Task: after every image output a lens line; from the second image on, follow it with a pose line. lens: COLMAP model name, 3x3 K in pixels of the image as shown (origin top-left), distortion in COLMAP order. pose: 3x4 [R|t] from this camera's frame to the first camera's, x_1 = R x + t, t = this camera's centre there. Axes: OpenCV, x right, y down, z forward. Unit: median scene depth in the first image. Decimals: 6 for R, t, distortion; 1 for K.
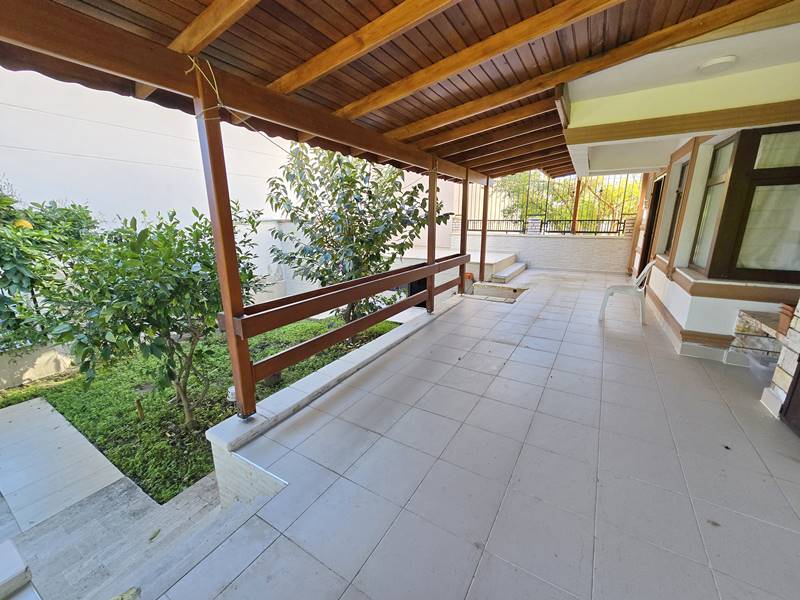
lens RADIAL K [[331.1, 0, 393.9], [0, 331.1, 302.0], [0, 0, 1]] dist [-0.002699, 0.001044]
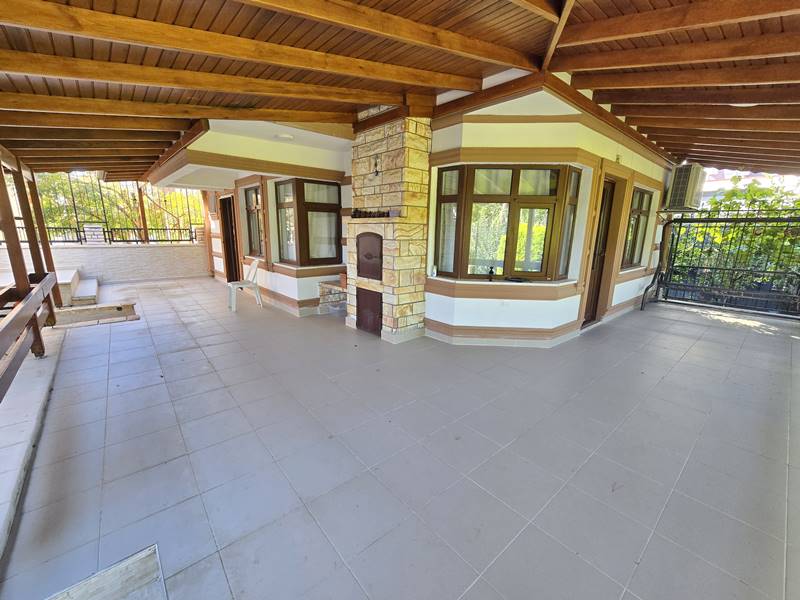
lens RADIAL K [[331.1, 0, 395.9], [0, 331.1, 307.4], [0, 0, 1]] dist [-0.002699, 0.001044]
pose [[0.317156, -0.208398, 0.925193, -0.352685], [0.215921, 0.965804, 0.143528, -0.007938], [-0.923466, 0.154248, 0.351308, 0.022128]]
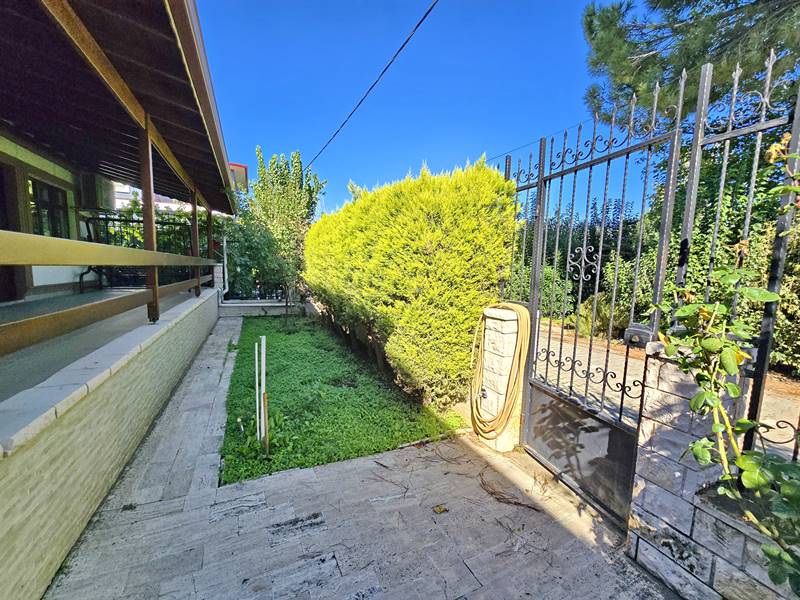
lens RADIAL K [[331.1, 0, 395.3], [0, 331.1, 308.1], [0, 0, 1]] dist [-0.002699, 0.001044]
pose [[-0.813260, -0.089335, 0.575003, -0.931996], [0.118591, 0.941961, 0.314078, 0.184987], [-0.569689, 0.323617, -0.755465, -0.074462]]
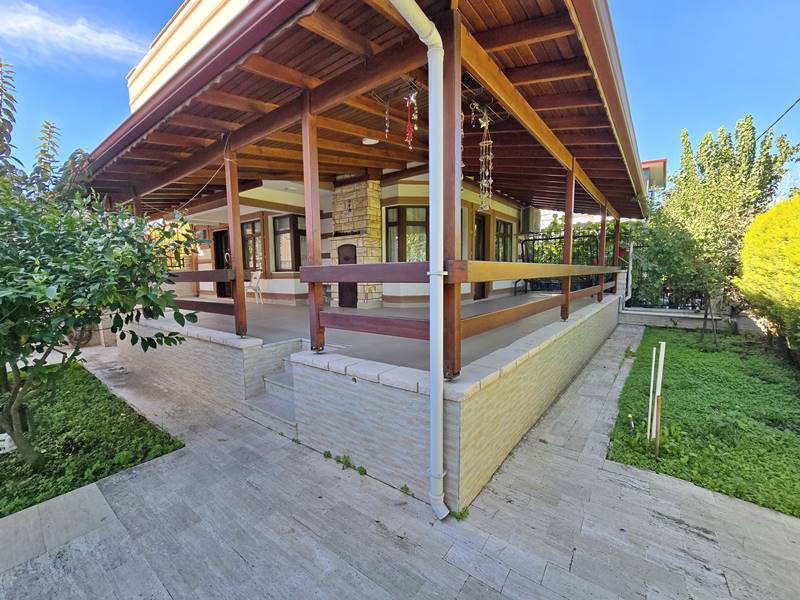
lens RADIAL K [[331.1, 0, 399.1], [0, 331.1, 304.6], [0, 0, 1]] dist [-0.002699, 0.001044]
pose [[0.127879, -0.097800, 0.986956, -1.061302], [0.257194, 0.964354, 0.062236, 0.160156], [-0.957861, 0.245881, 0.148474, -0.012427]]
